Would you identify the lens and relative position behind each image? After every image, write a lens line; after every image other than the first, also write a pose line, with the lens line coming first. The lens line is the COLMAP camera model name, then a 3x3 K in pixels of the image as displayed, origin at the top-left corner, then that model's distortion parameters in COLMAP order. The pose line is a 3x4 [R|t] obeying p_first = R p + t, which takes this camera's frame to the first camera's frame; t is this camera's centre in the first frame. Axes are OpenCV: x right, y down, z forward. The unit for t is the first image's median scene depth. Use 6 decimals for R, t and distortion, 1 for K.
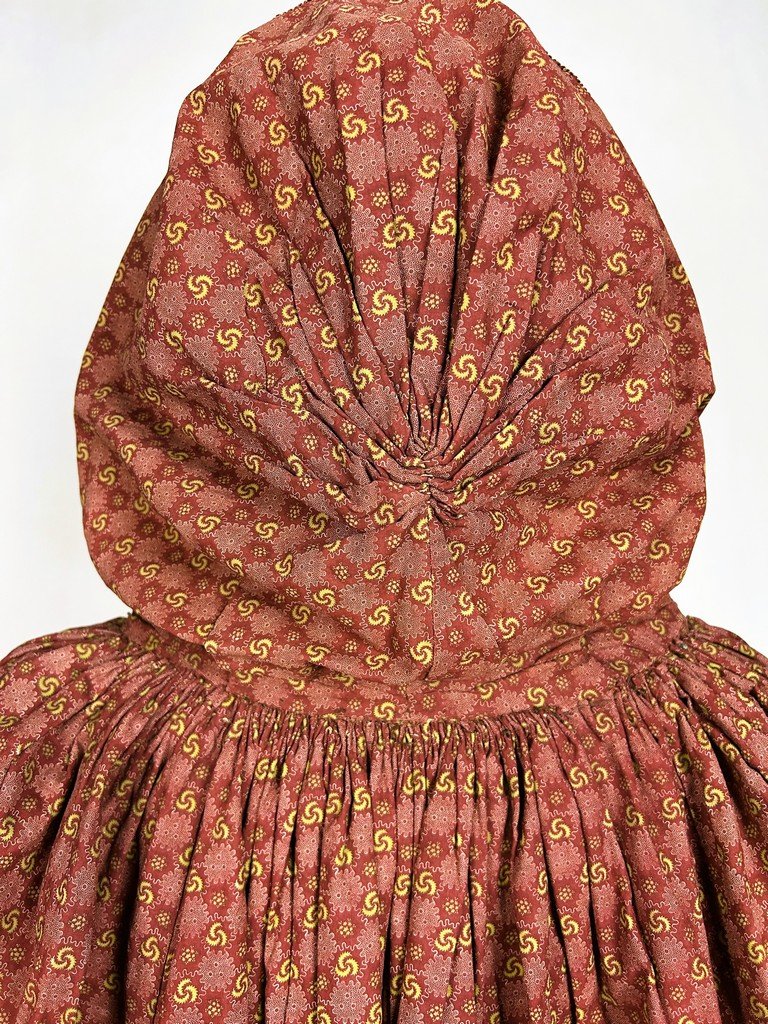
lens RADIAL K [[771.5, 0, 383.8], [0, 771.5, 508.6], [0, 0, 1]] dist [0.022075, -0.011262]
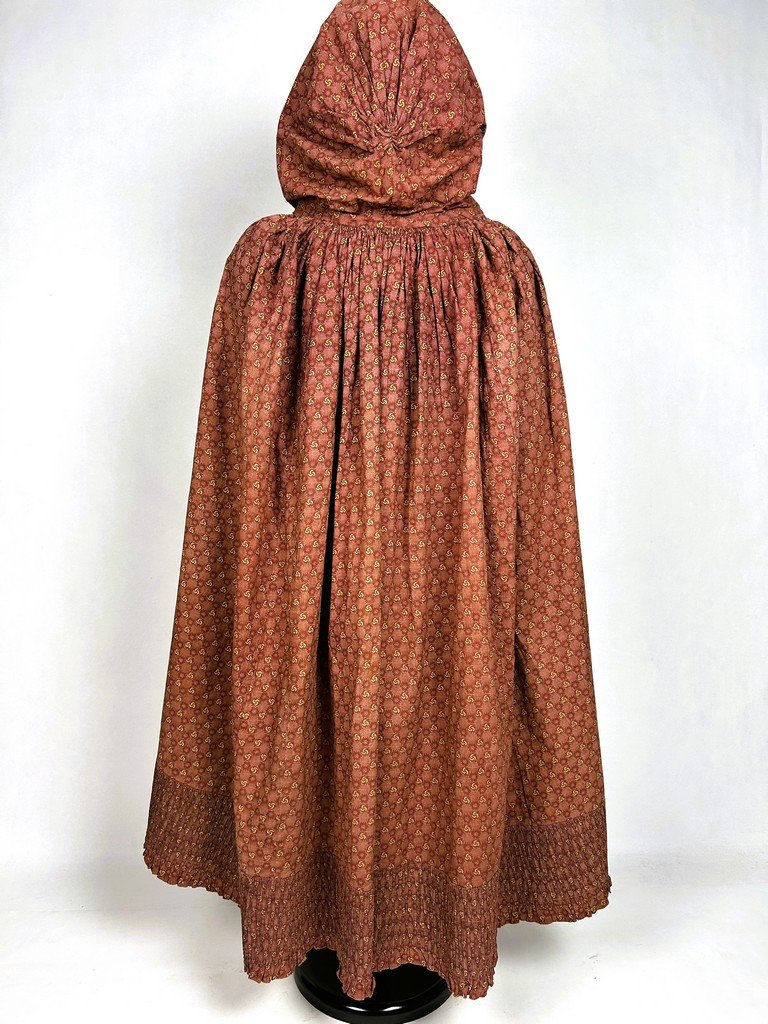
lens RADIAL K [[771.5, 0, 382.3], [0, 771.5, 516.2], [0, 0, 1]] dist [0.022075, -0.011262]
pose [[0.999773, 0.013746, -0.016269, 0.090887], [-0.011786, 0.993299, 0.114972, 1.234070], [0.017741, -0.114755, 0.993235, -2.666600]]
